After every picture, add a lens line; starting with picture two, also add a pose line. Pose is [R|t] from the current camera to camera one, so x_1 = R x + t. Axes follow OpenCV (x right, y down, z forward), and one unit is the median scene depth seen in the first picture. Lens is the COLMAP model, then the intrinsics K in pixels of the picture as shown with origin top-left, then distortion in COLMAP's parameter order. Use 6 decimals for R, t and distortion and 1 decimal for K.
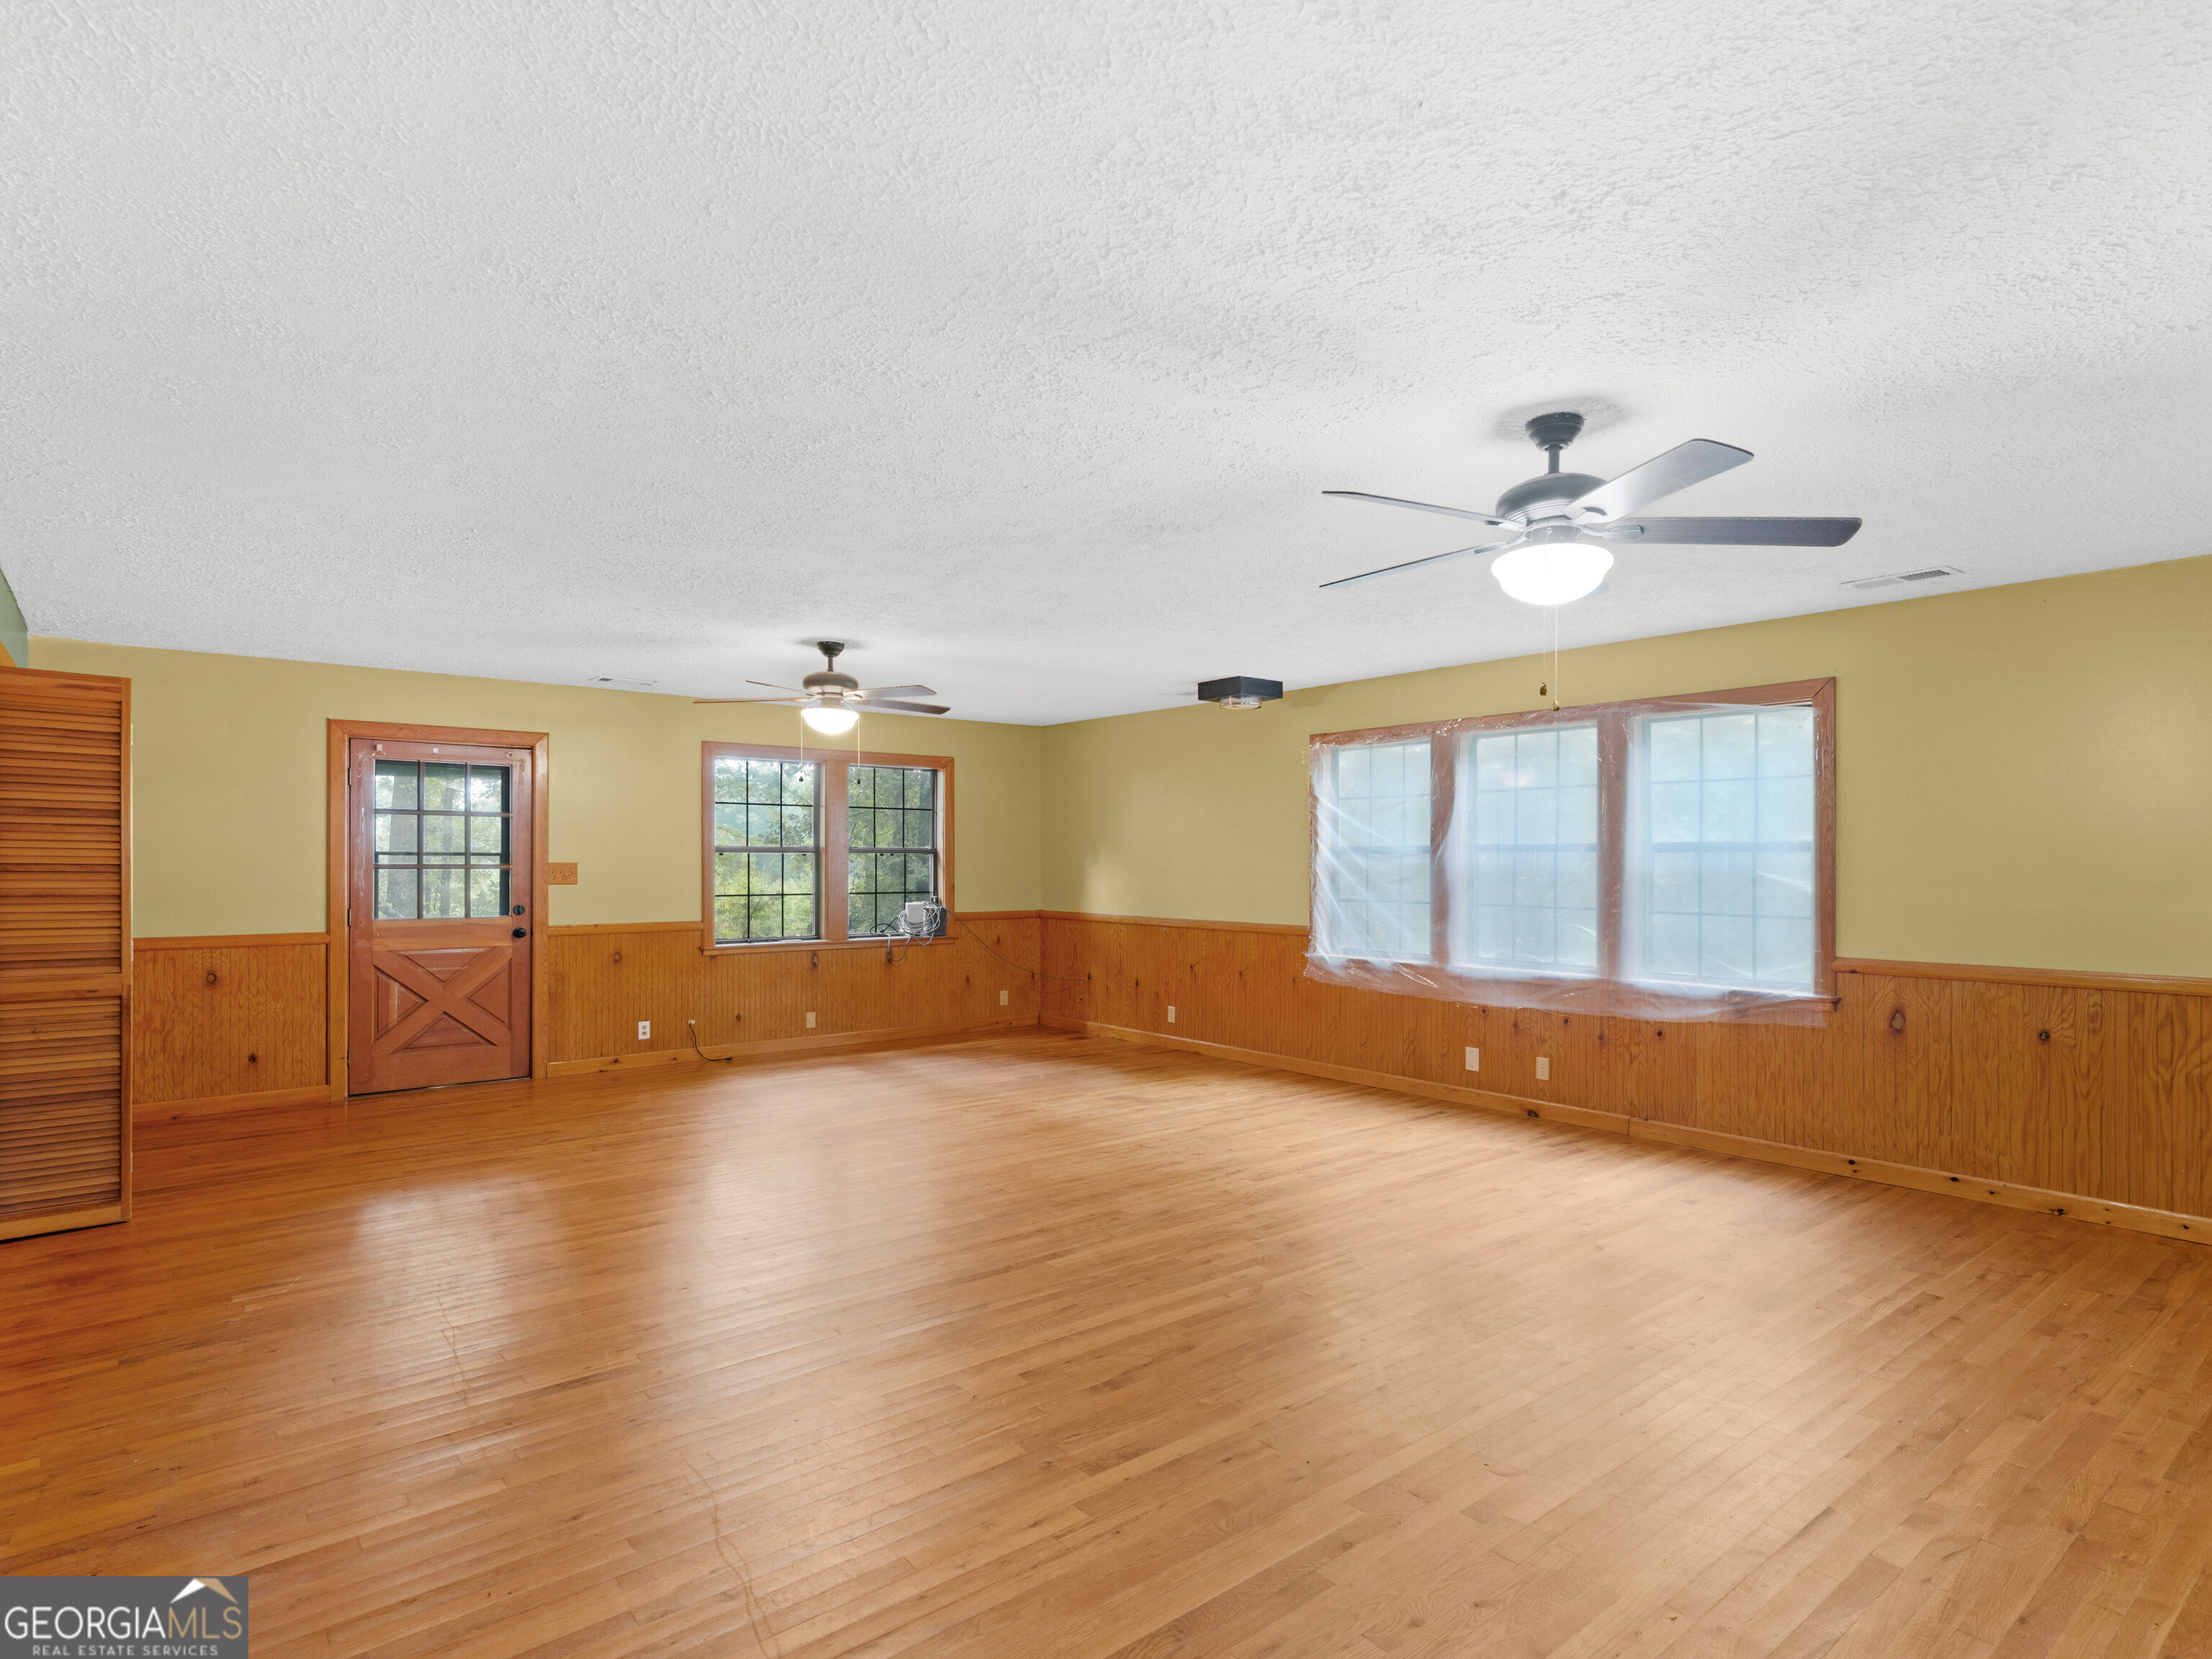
lens RADIAL K [[1140.9, 0, 1138.9], [0, 1140.9, 856.7], [0, 0, 1]] dist [0.013826, -0.002451]
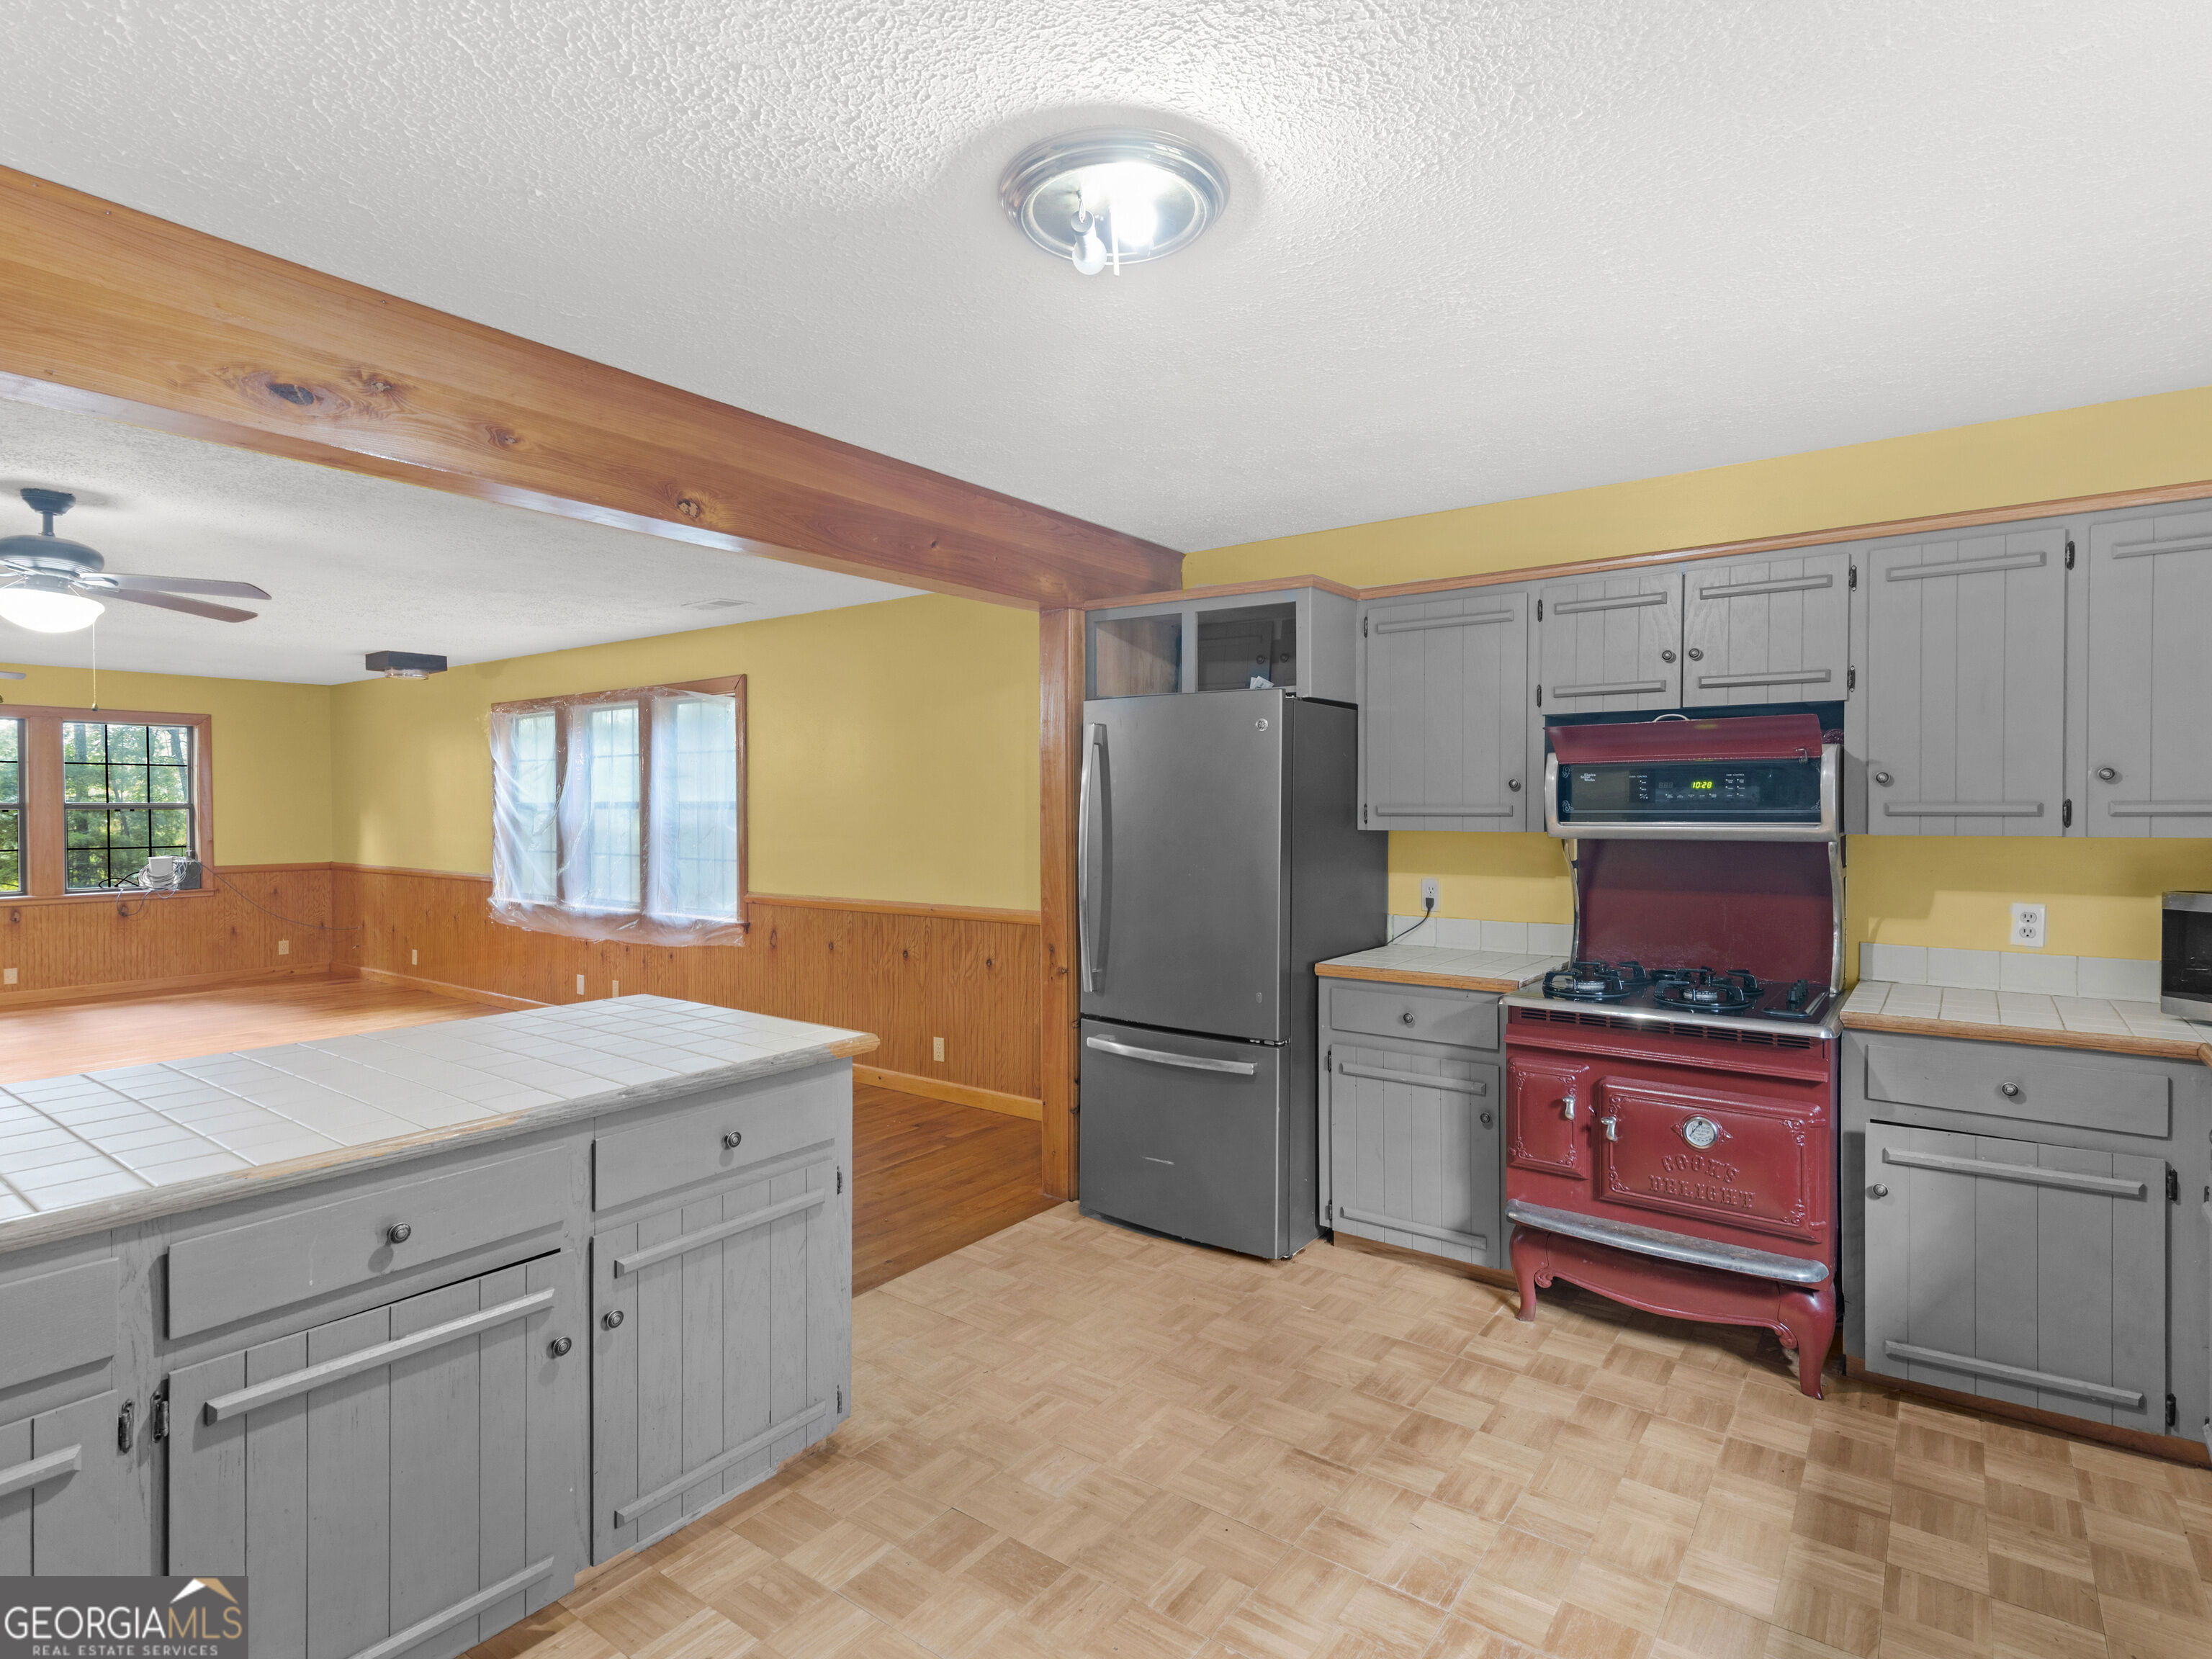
lens RADIAL K [[1140.9, 0, 1113.1], [0, 1140.9, 819.7], [0, 0, 1]] dist [0.013826, -0.002451]
pose [[0.970709, -0.006196, 0.240177, 0.565268], [0.002137, 0.999851, 0.017156, -0.012542], [-0.240247, -0.016140, 0.970577, -0.287685]]
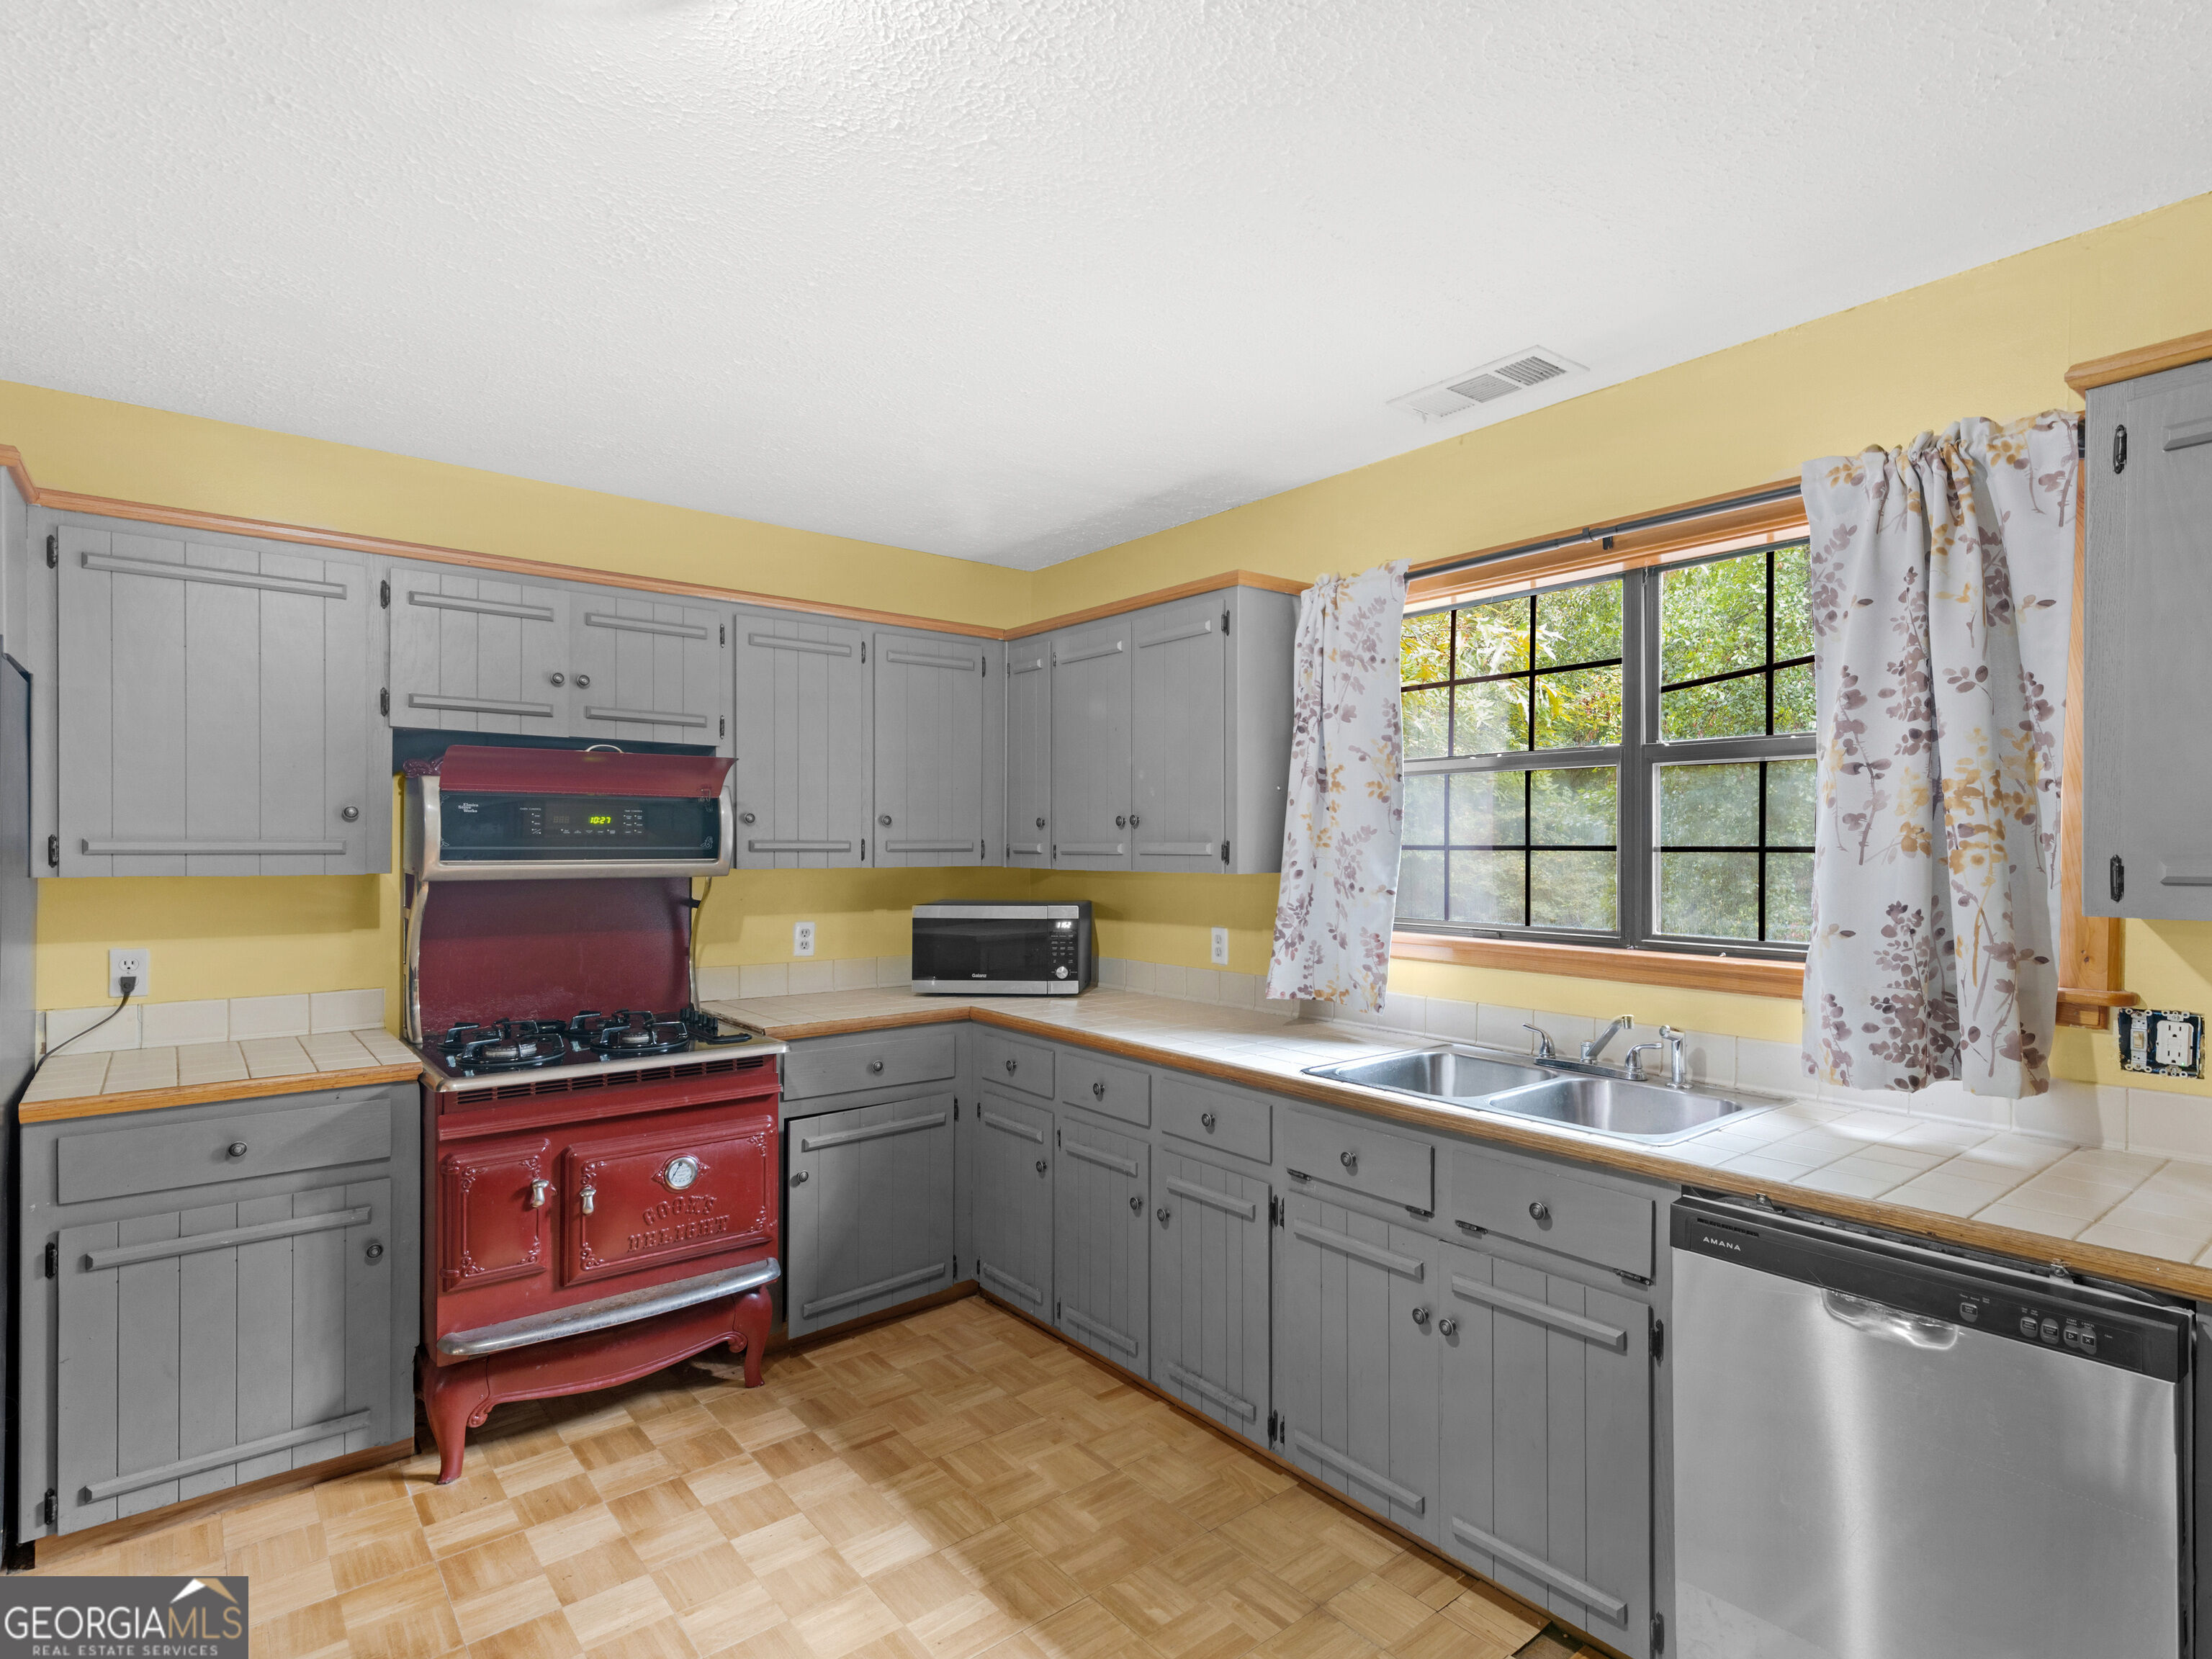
lens RADIAL K [[1140.9, 0, 1168.8], [0, 1140.9, 853.6], [0, 0, 1]] dist [0.013826, -0.002451]
pose [[-0.017575, -0.010185, 0.999794, 0.448924], [-0.011005, 0.999890, 0.009993, -0.012050], [-0.999785, -0.010827, -0.017685, -0.086036]]
